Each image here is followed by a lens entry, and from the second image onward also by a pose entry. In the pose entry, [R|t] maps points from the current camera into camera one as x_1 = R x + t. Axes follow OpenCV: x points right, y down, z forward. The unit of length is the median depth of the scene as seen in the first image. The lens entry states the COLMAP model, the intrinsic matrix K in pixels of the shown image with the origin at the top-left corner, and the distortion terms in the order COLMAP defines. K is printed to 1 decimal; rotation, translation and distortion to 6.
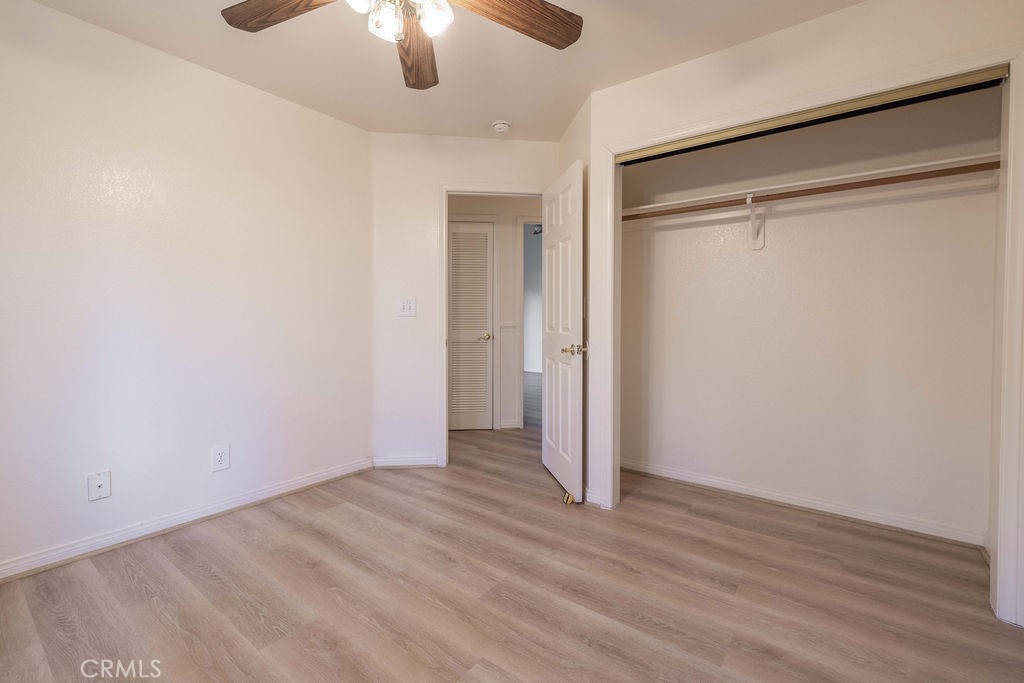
lens RADIAL K [[449.9, 0, 504.7], [0, 449.9, 340.7], [0, 0, 1]] dist [-0.001121, -0.000189]
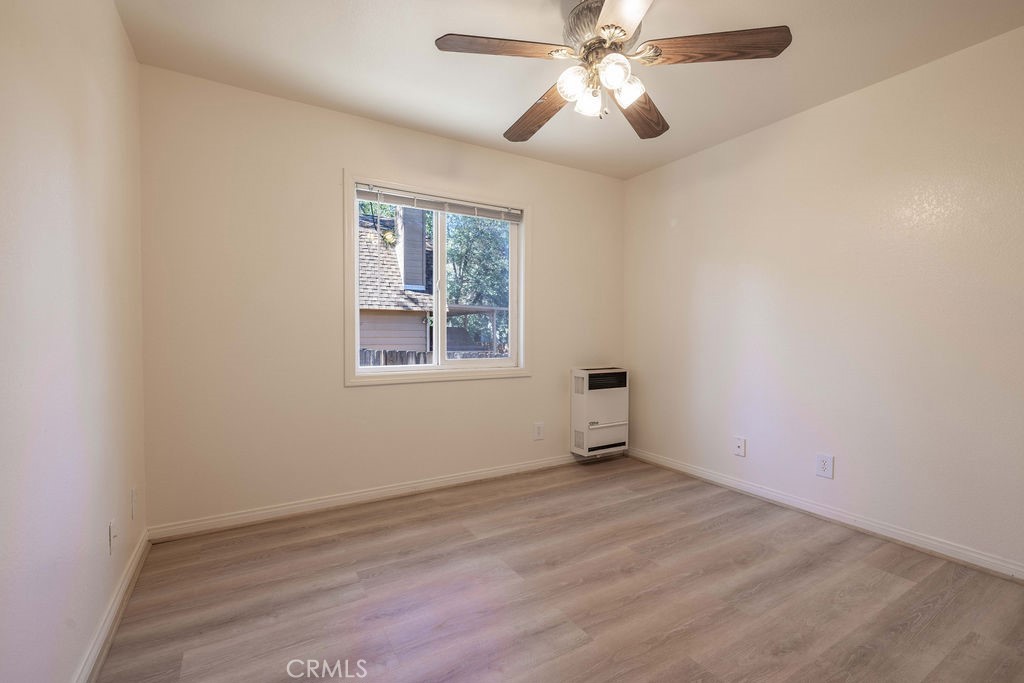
lens RADIAL K [[449.9, 0, 504.7], [0, 449.9, 340.7], [0, 0, 1]] dist [-0.001121, -0.000189]
pose [[-0.371346, 0.011409, -0.928424, 0.764374], [-0.053758, 0.997983, 0.033765, -0.022130], [0.926937, 0.062448, -0.369984, 0.870830]]
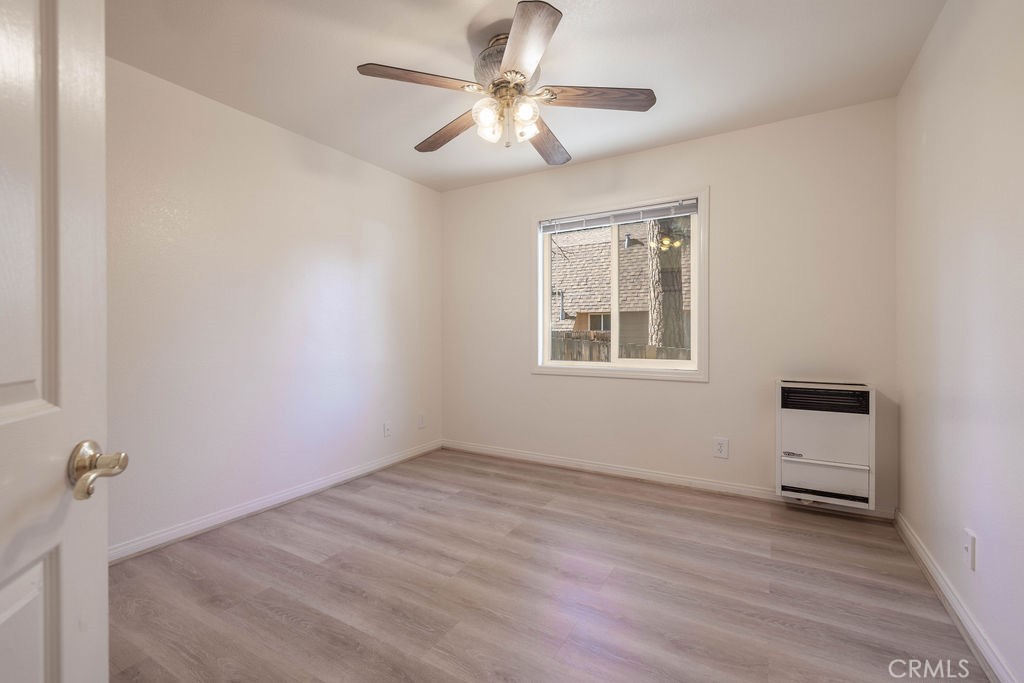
lens RADIAL K [[436.1, 0, 514.5], [0, 436.1, 335.8], [0, 0, 1]] dist [-0.001155, -0.000344]
pose [[-0.992165, 0.000963, -0.124932, -0.057002], [-0.006261, 0.998331, 0.057414, -0.072897], [0.124779, 0.057746, -0.990503, 1.720927]]
